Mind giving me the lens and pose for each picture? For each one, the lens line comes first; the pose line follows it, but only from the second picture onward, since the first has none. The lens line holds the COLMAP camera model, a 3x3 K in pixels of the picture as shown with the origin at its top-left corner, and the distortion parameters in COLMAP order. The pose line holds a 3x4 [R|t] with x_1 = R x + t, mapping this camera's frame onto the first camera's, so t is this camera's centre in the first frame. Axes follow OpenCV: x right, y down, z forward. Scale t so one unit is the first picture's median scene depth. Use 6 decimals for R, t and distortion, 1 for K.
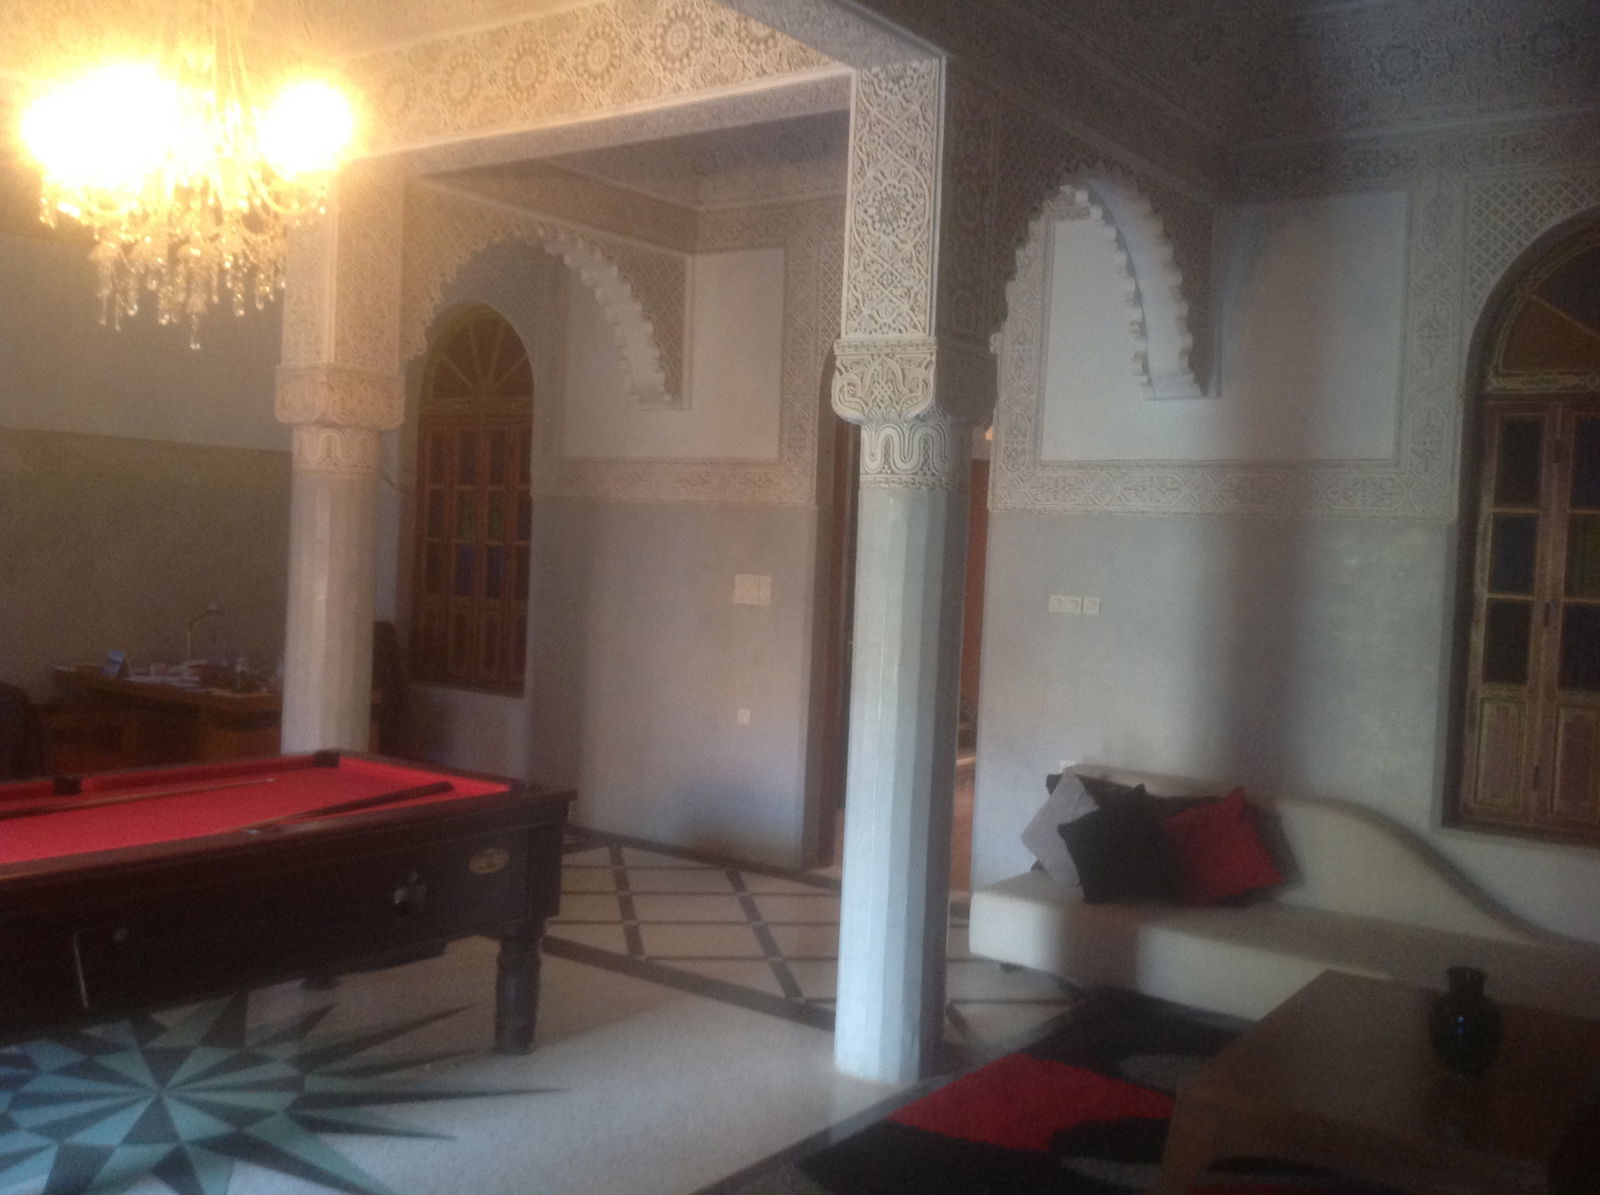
lens RADIAL K [[1585.2, 0, 800.0], [0, 1585.2, 597.5], [0, 0, 1]] dist [0.136412, -0.381961]
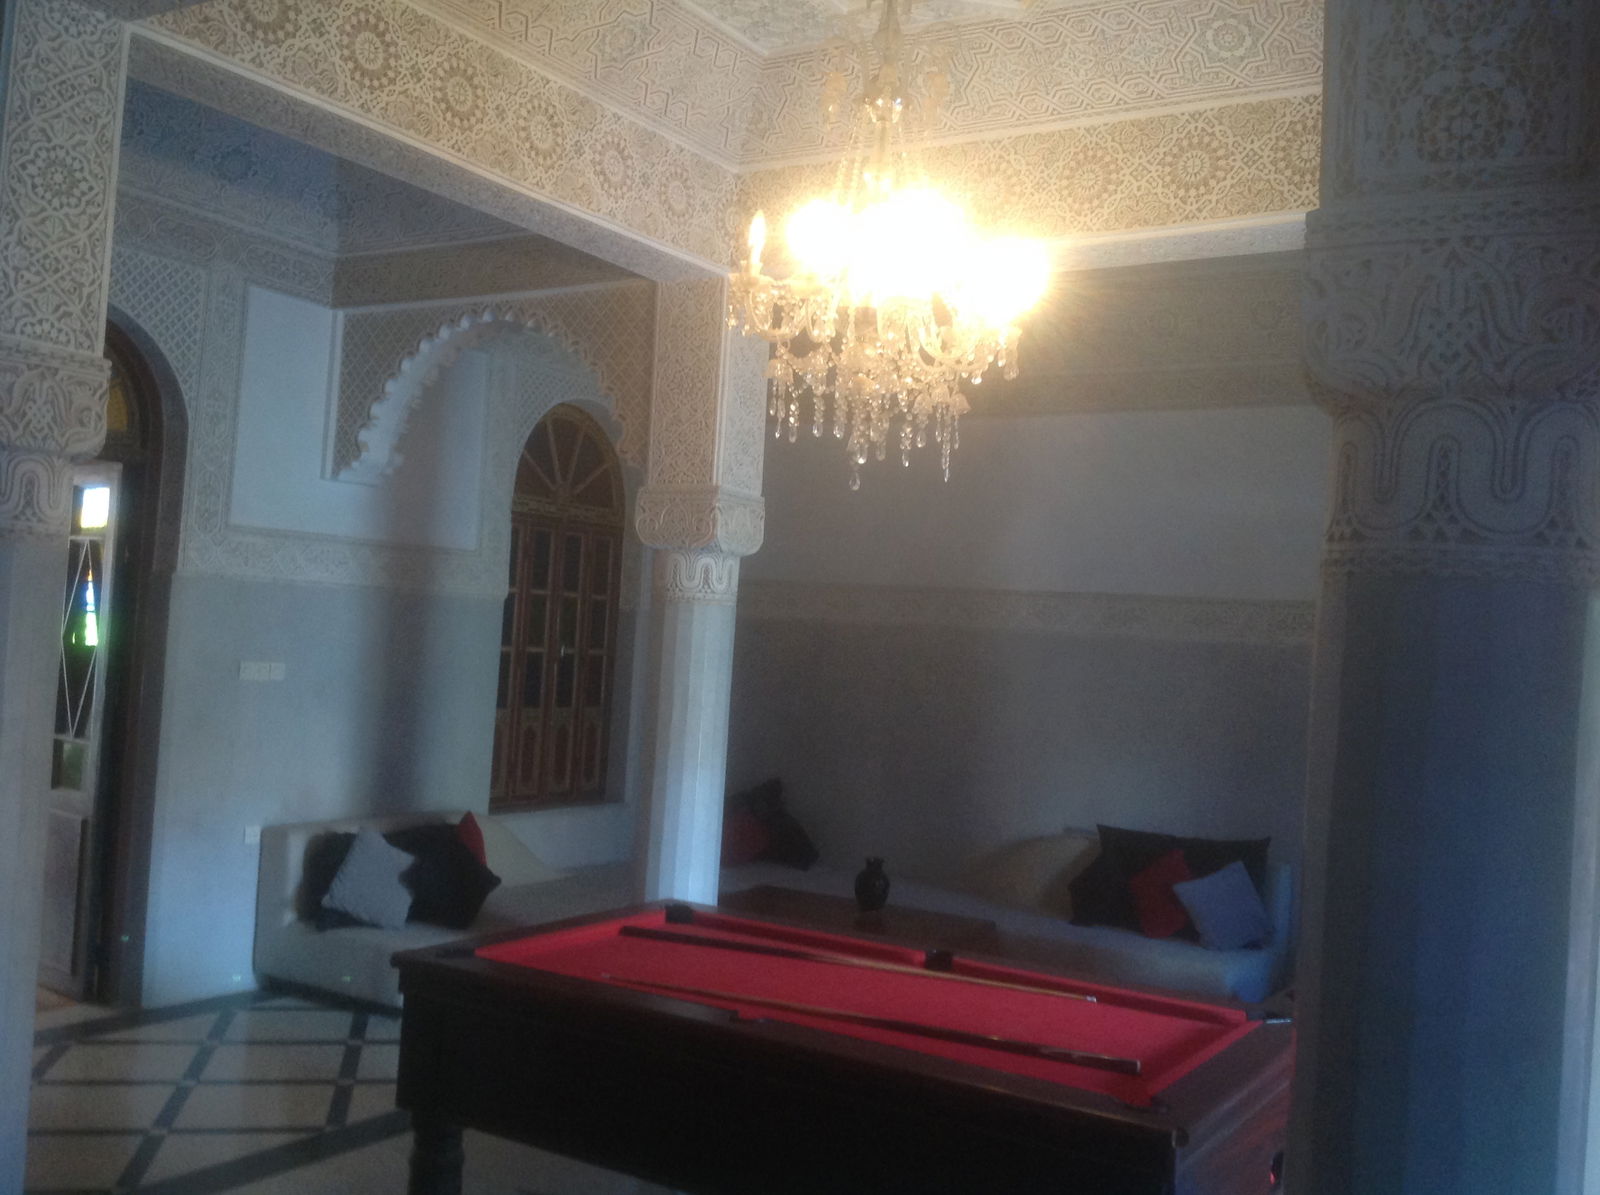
lens RADIAL K [[1577.8, 0, 796.6], [0, 1577.8, 610.7], [0, 0, 1]] dist [0.598990, 0.000425]
pose [[-0.051760, -0.022122, 0.998414, -0.946550], [-0.022823, 0.999520, 0.020963, -0.066586], [-0.998399, -0.021701, -0.052240, 0.750142]]
